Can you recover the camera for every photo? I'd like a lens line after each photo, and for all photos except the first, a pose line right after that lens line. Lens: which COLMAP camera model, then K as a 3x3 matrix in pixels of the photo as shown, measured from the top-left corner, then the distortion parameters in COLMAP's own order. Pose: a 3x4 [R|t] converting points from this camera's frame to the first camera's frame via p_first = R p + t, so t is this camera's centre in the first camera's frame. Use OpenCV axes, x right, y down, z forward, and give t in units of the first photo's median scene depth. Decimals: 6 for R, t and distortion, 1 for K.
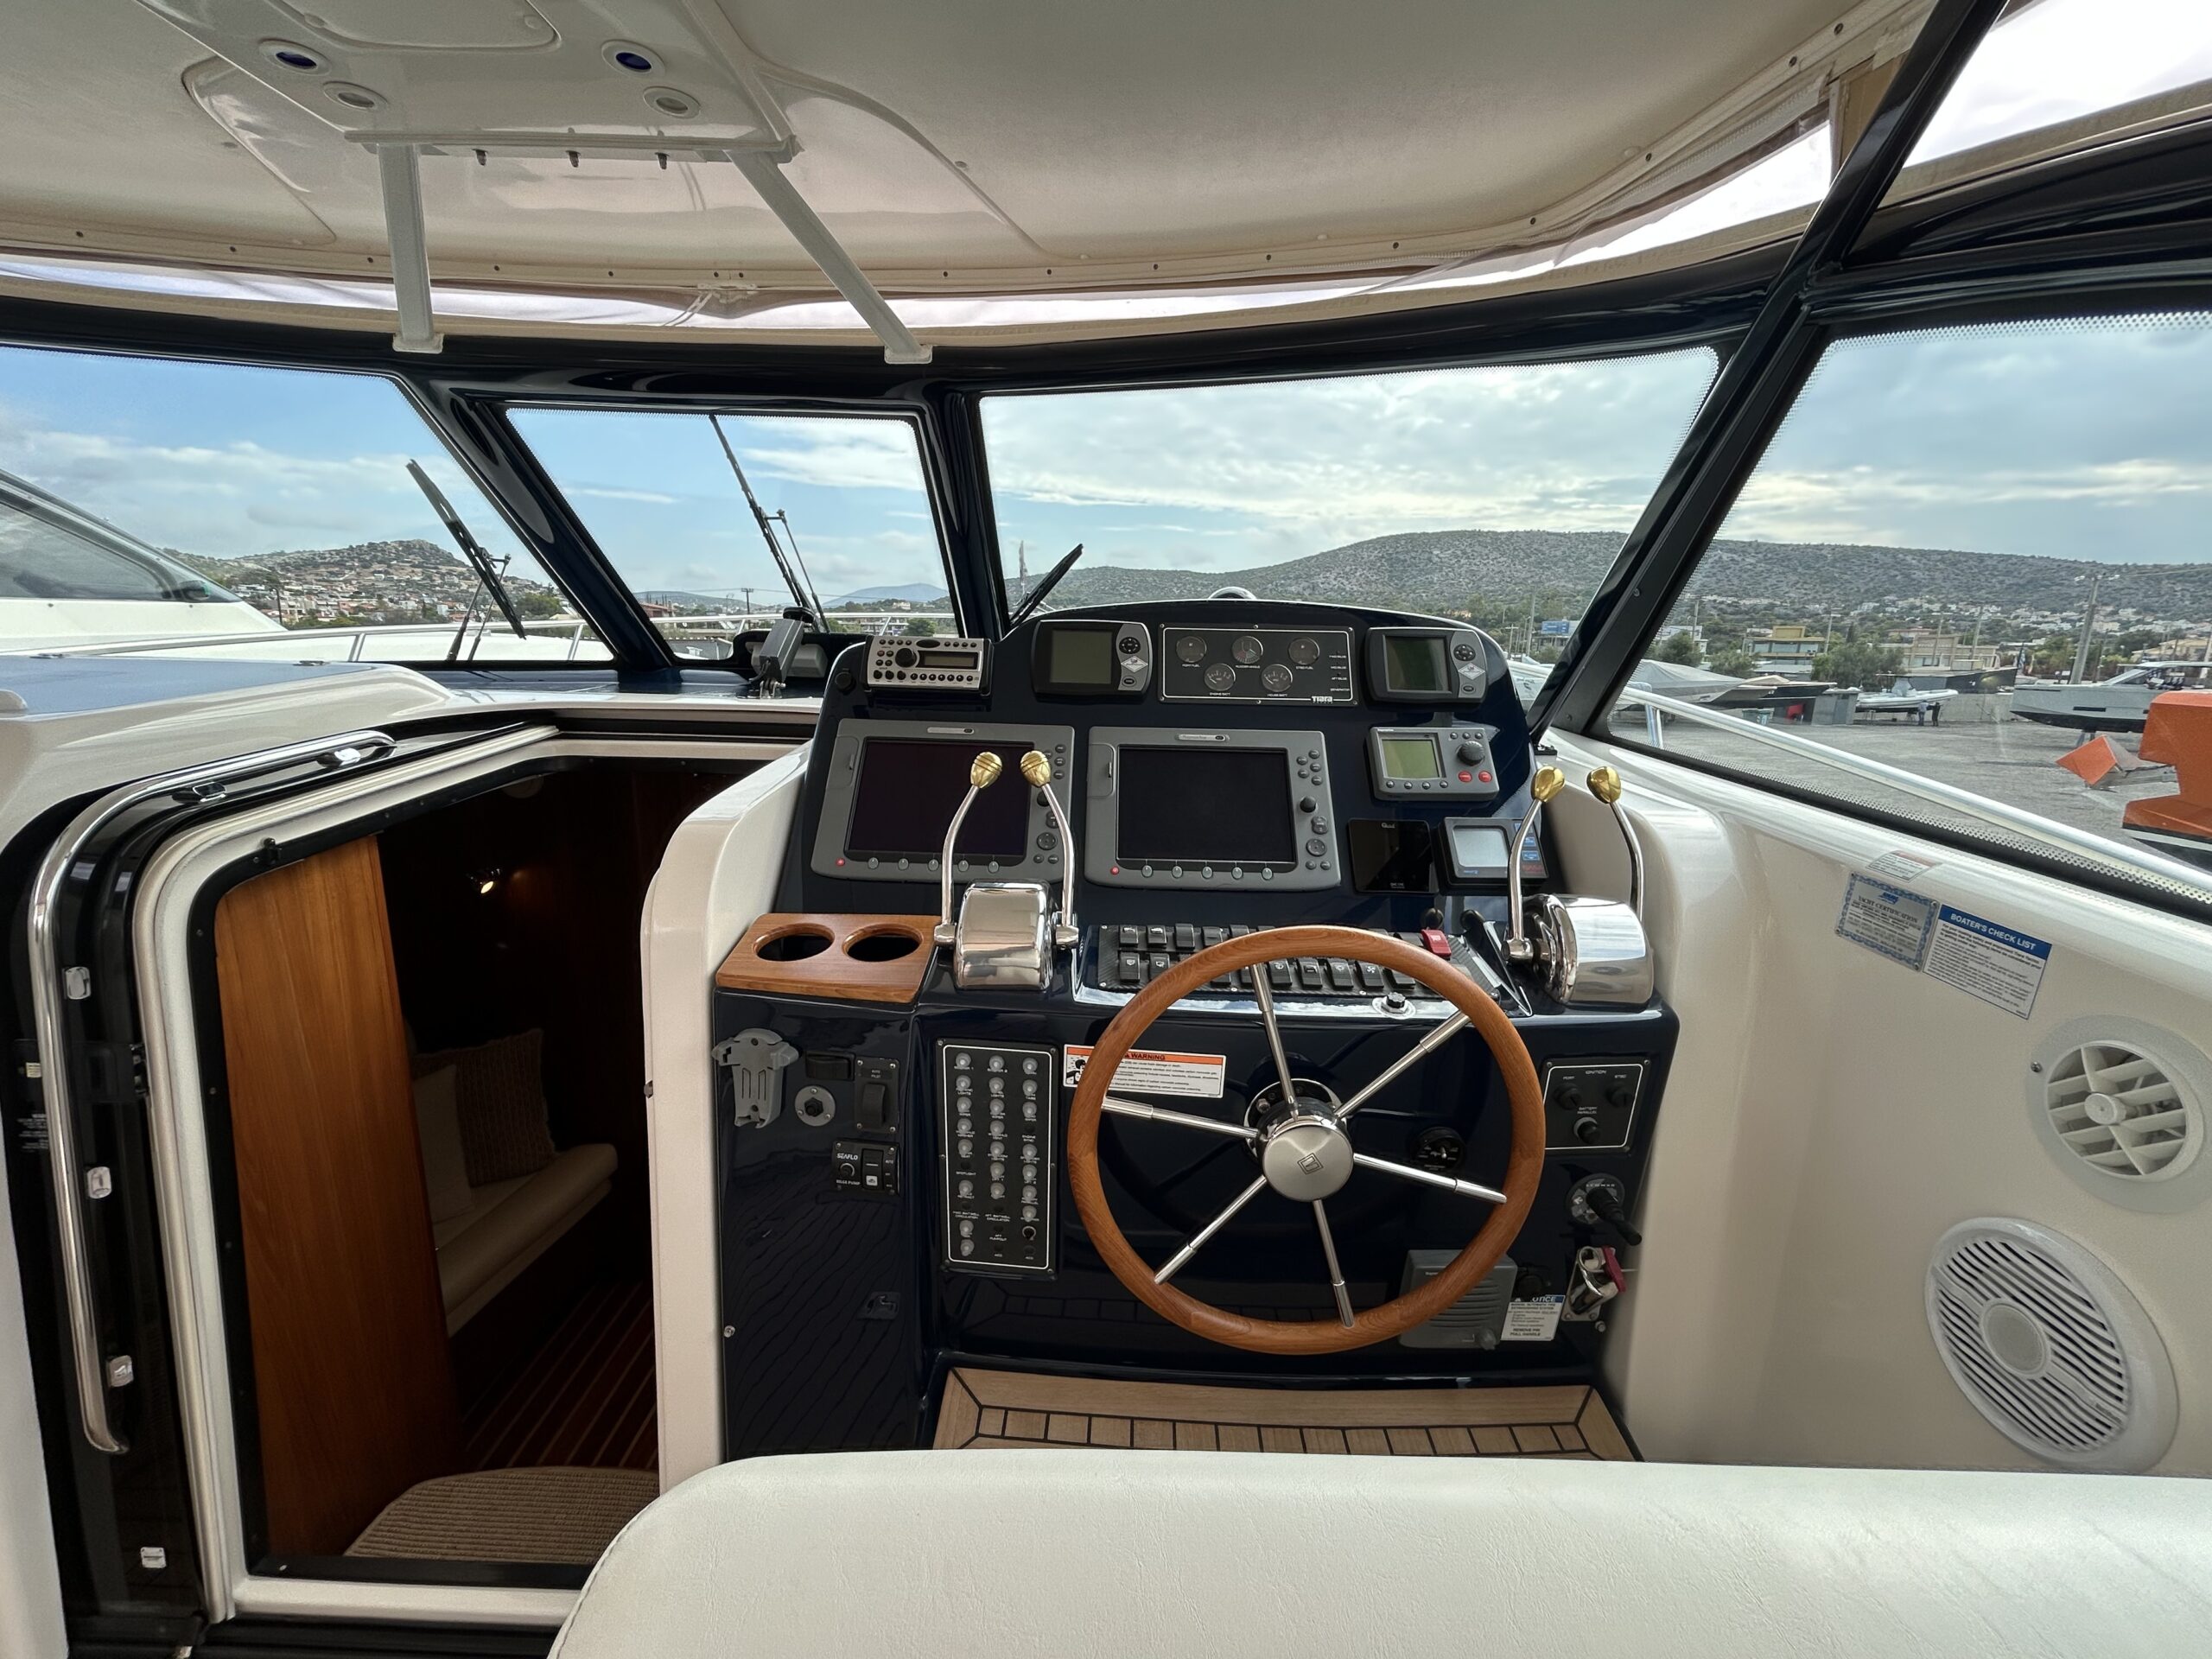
lens RADIAL K [[895.7, 0, 1103.9], [0, 895.7, 827.1], [0, 0, 1]] dist [-0.003914, 0.001025]
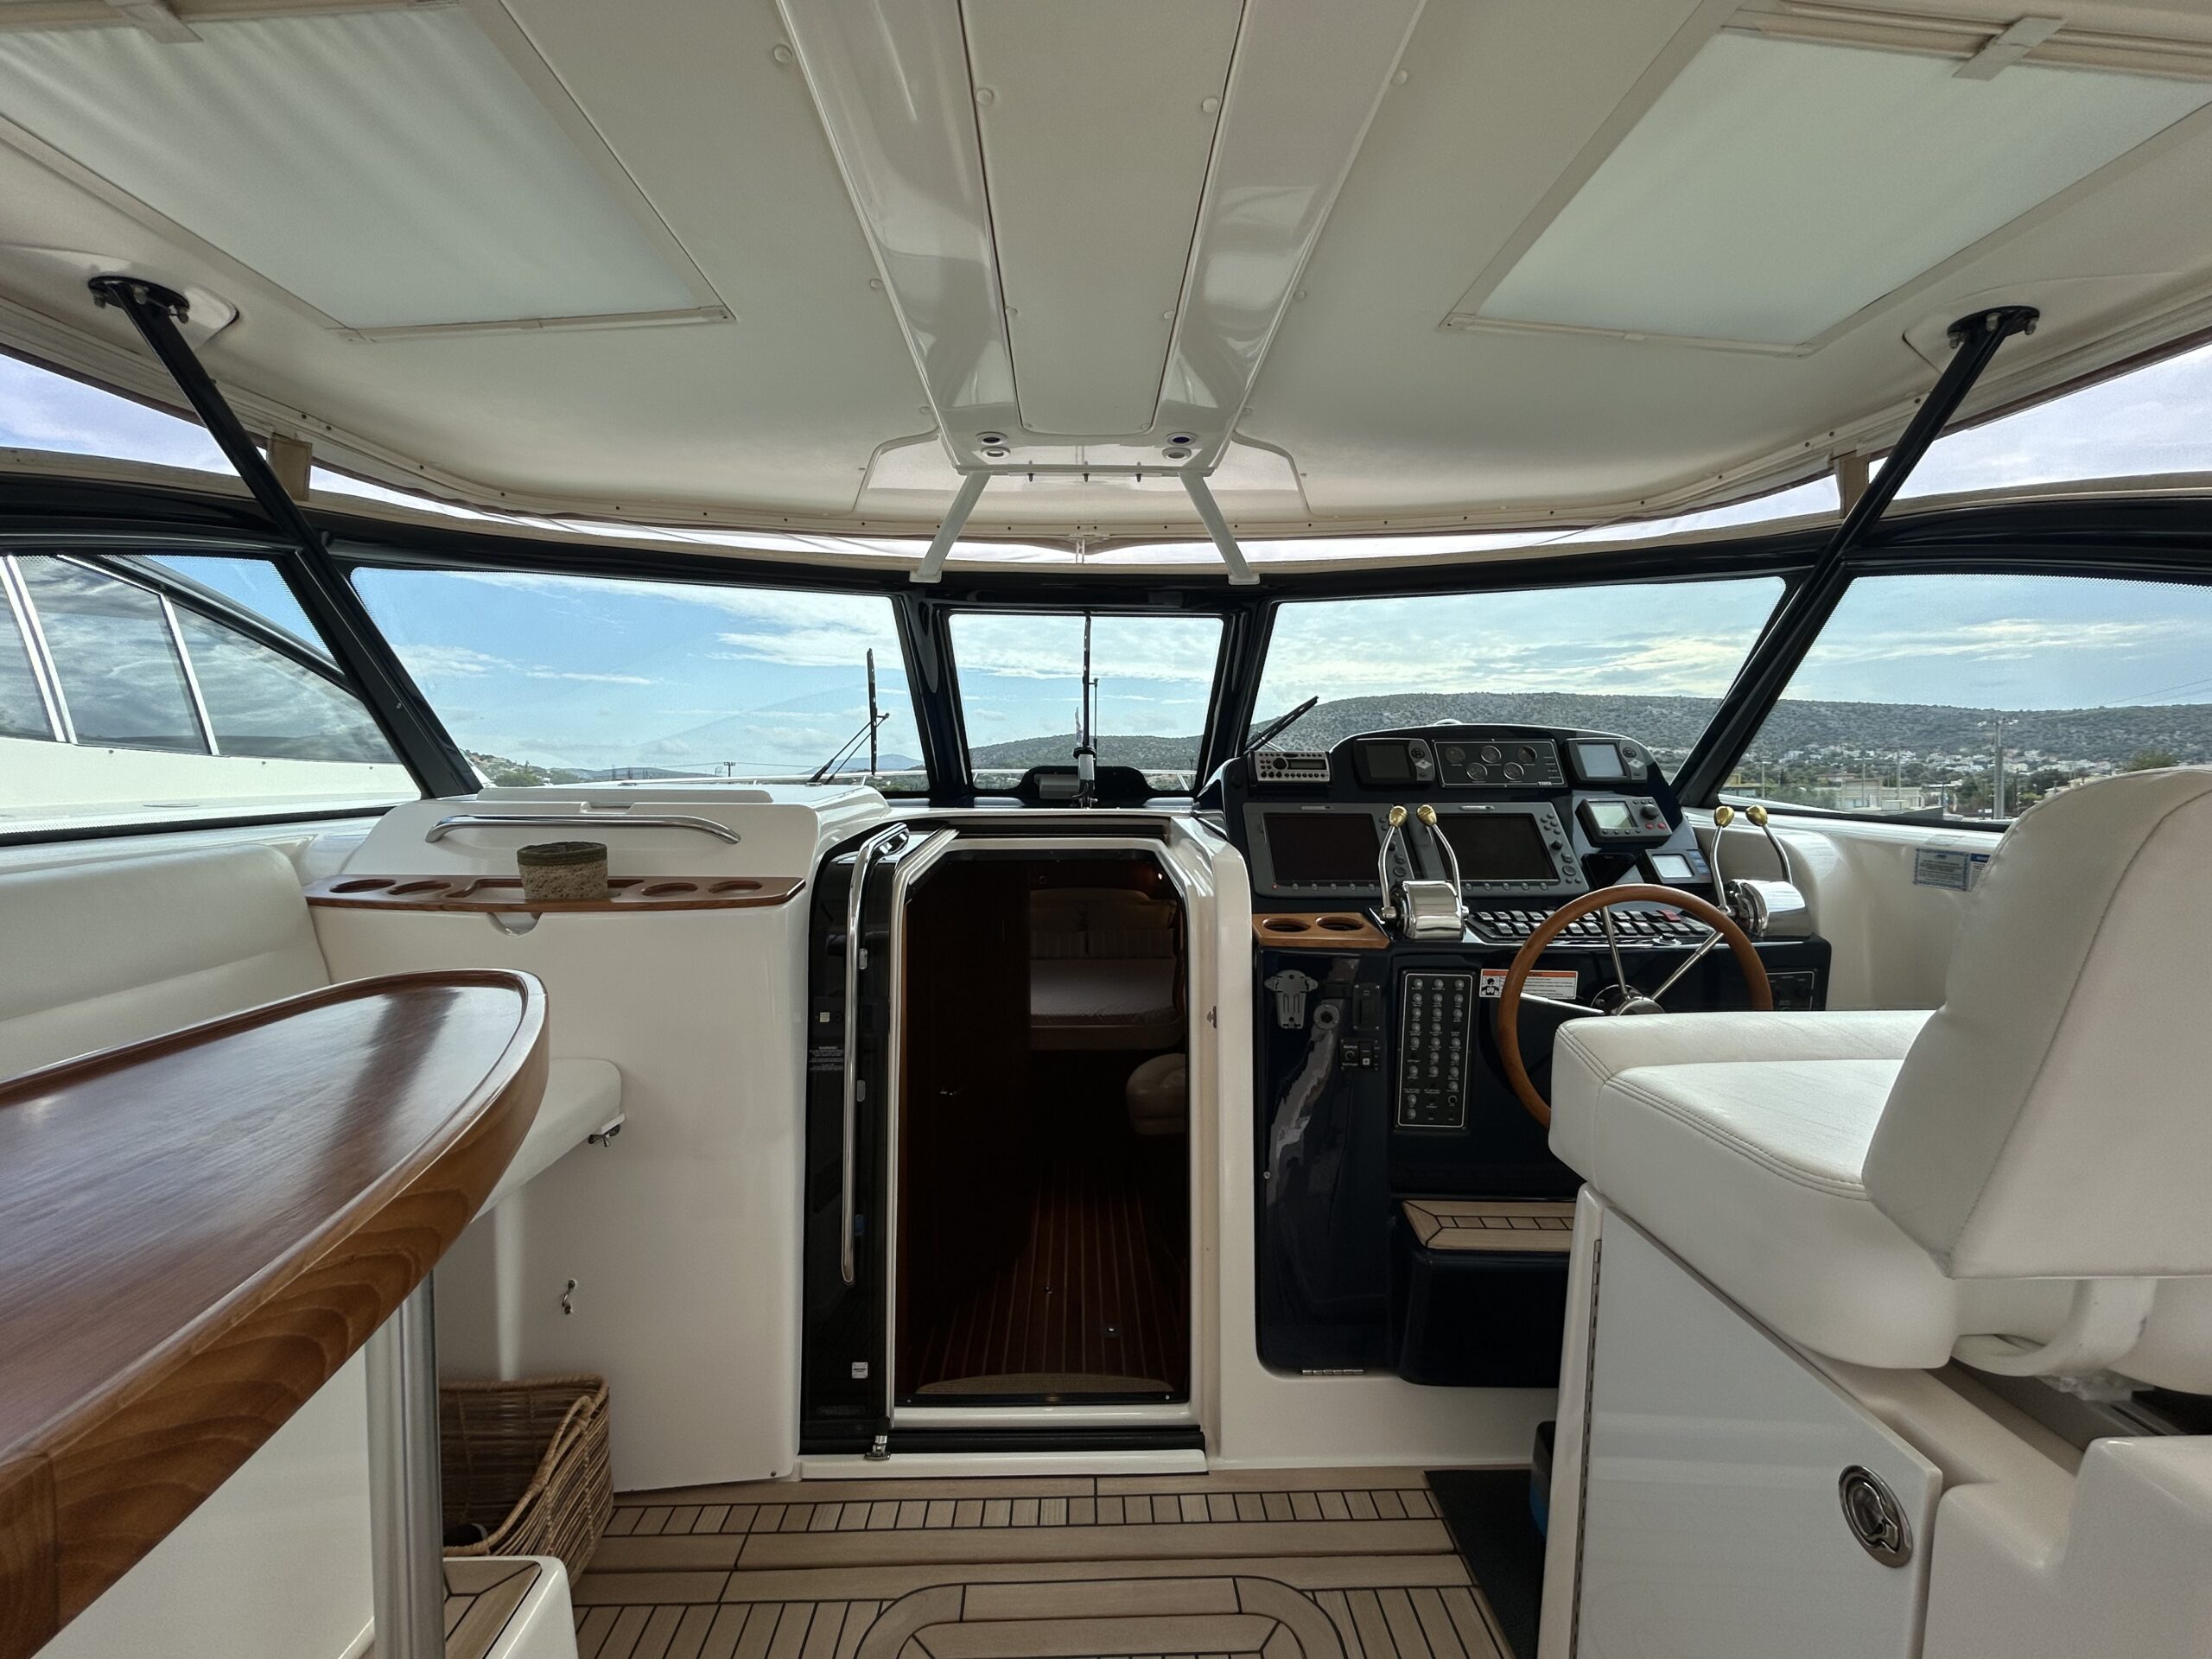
lens RADIAL K [[895.7, 0, 1098.9], [0, 895.7, 825.6], [0, 0, 1]] dist [-0.003914, 0.001025]
pose [[0.999151, -0.025650, 0.032245, -0.592020], [0.031052, 0.983152, -0.180134, 0.188499], [-0.027081, 0.180982, 0.983113, -0.503993]]
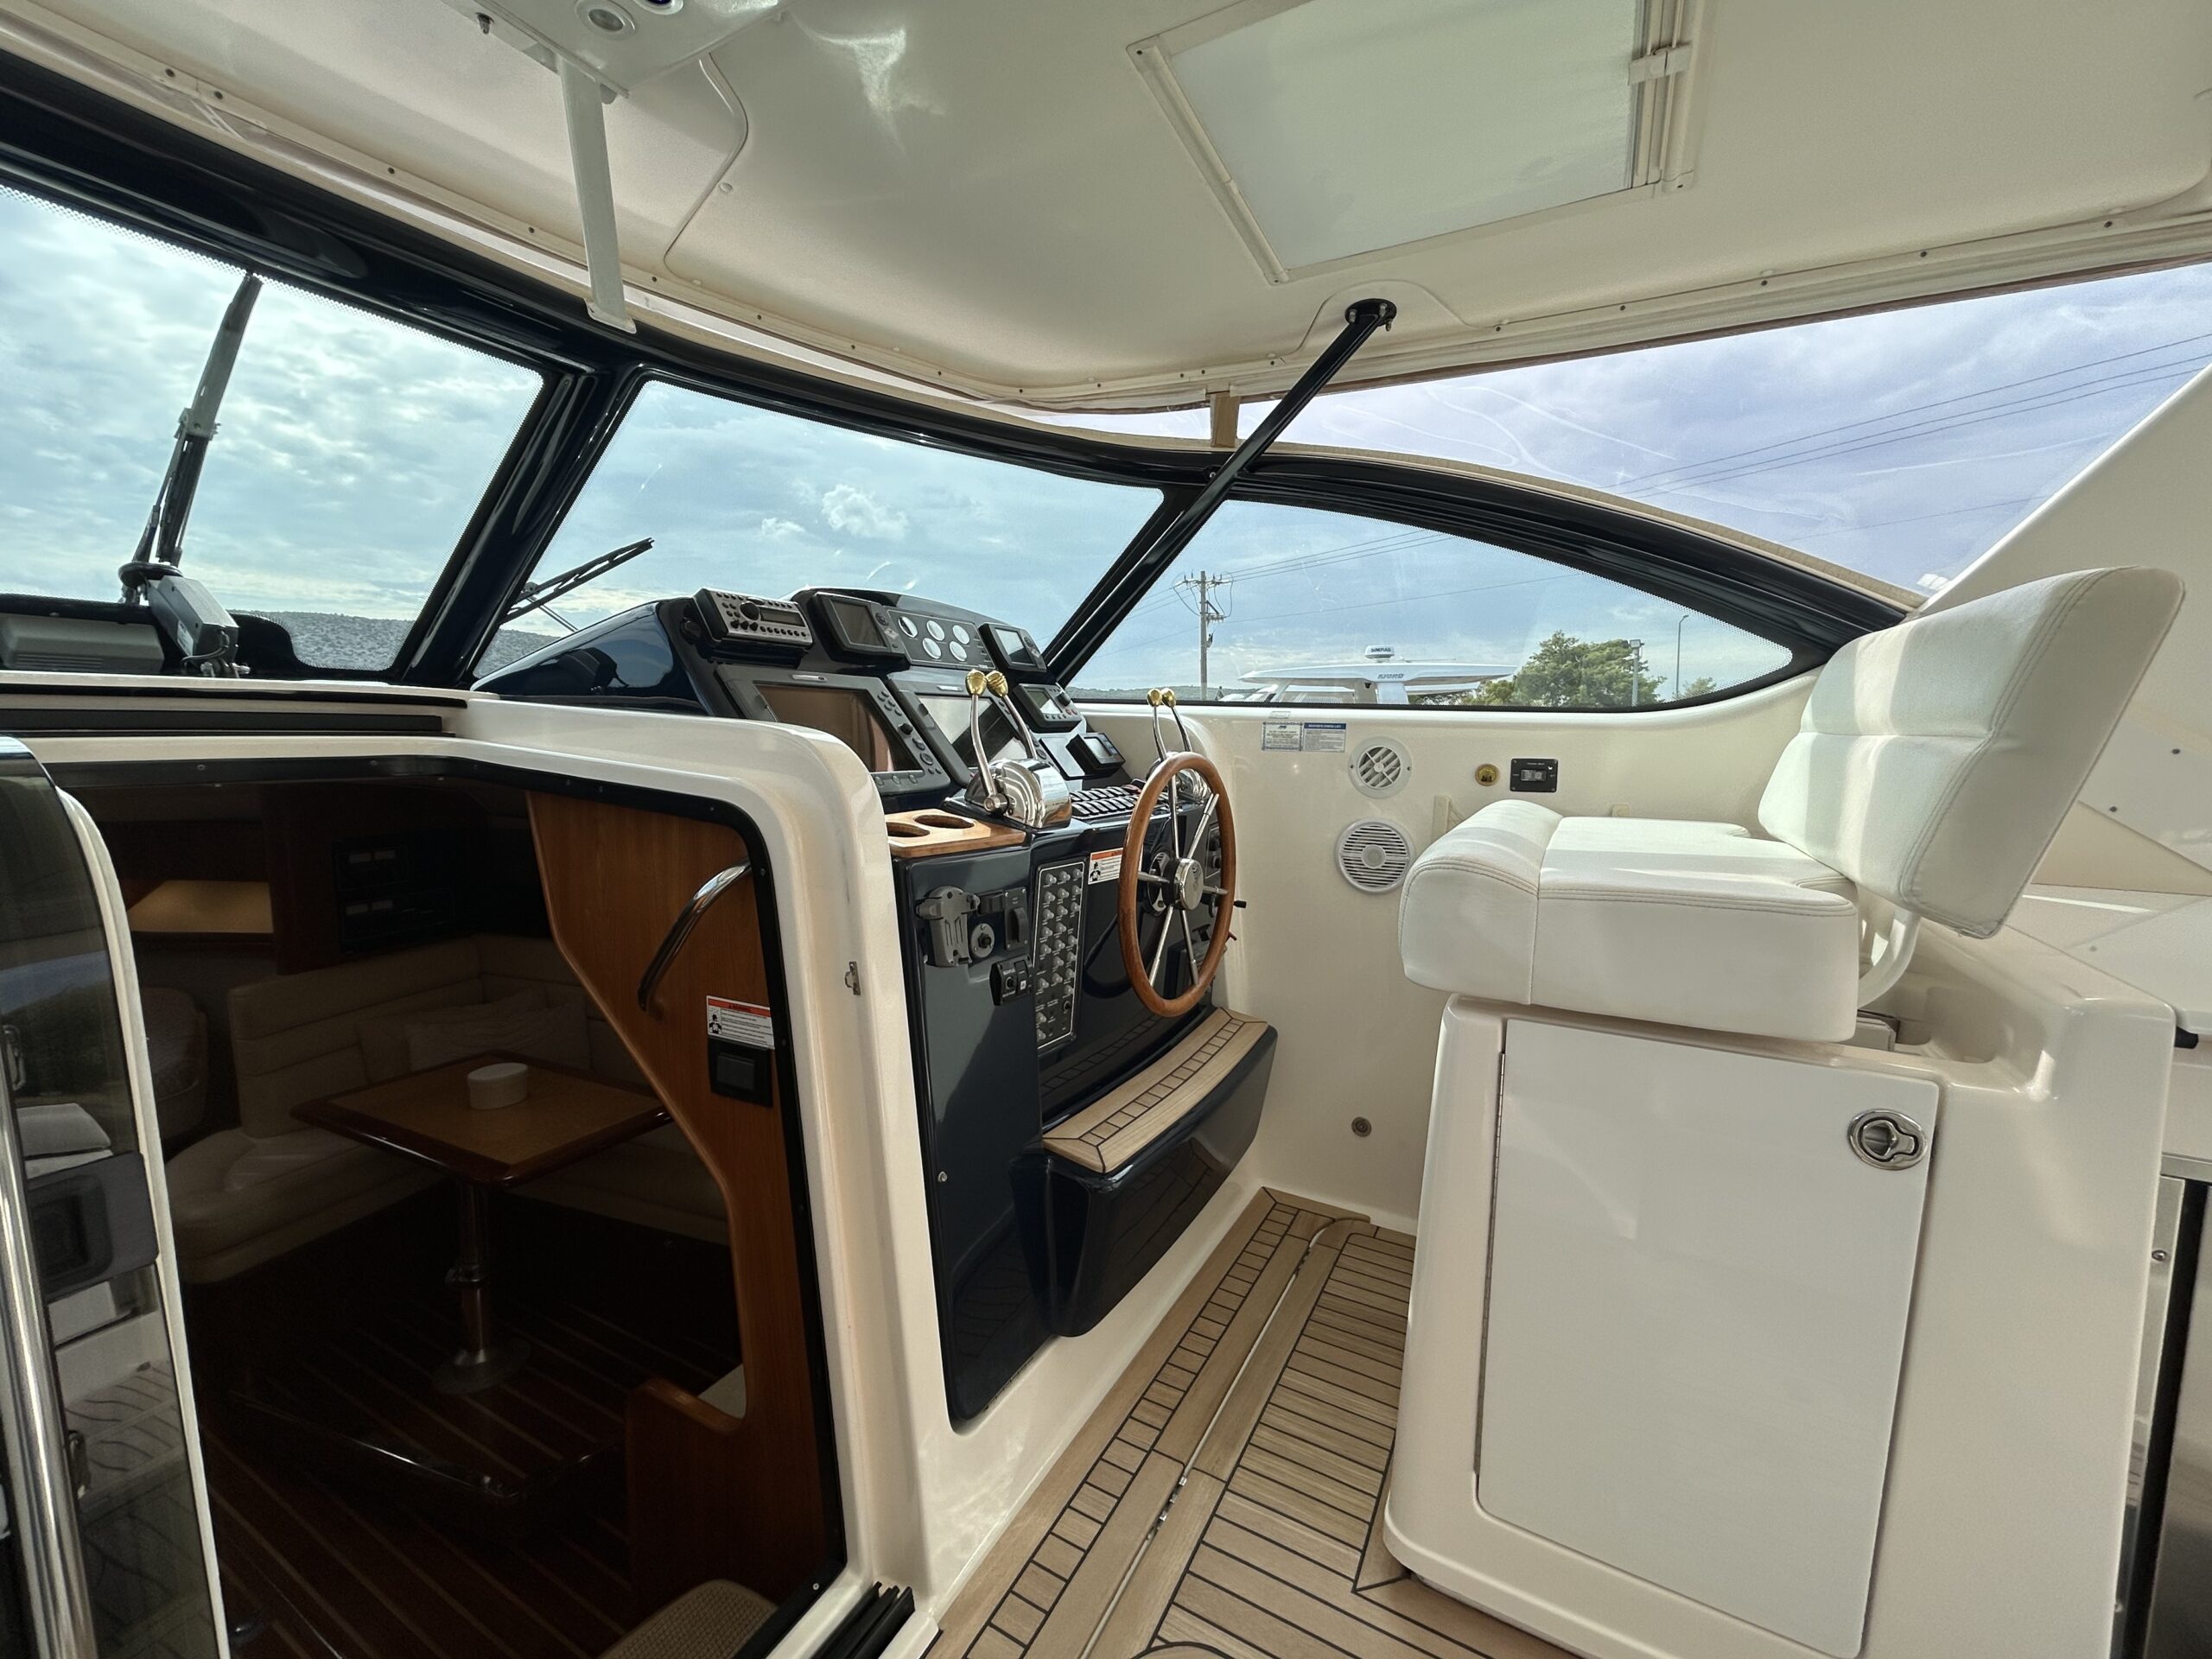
lens RADIAL K [[895.7, 0, 1099.9], [0, 895.7, 827.1], [0, 0, 1]] dist [-0.003914, 0.001025]
pose [[0.473287, -0.116638, 0.873153, -0.986027], [0.207115, 0.978144, 0.018397, 0.127632], [-0.856214, 0.172136, 0.487100, 0.175535]]
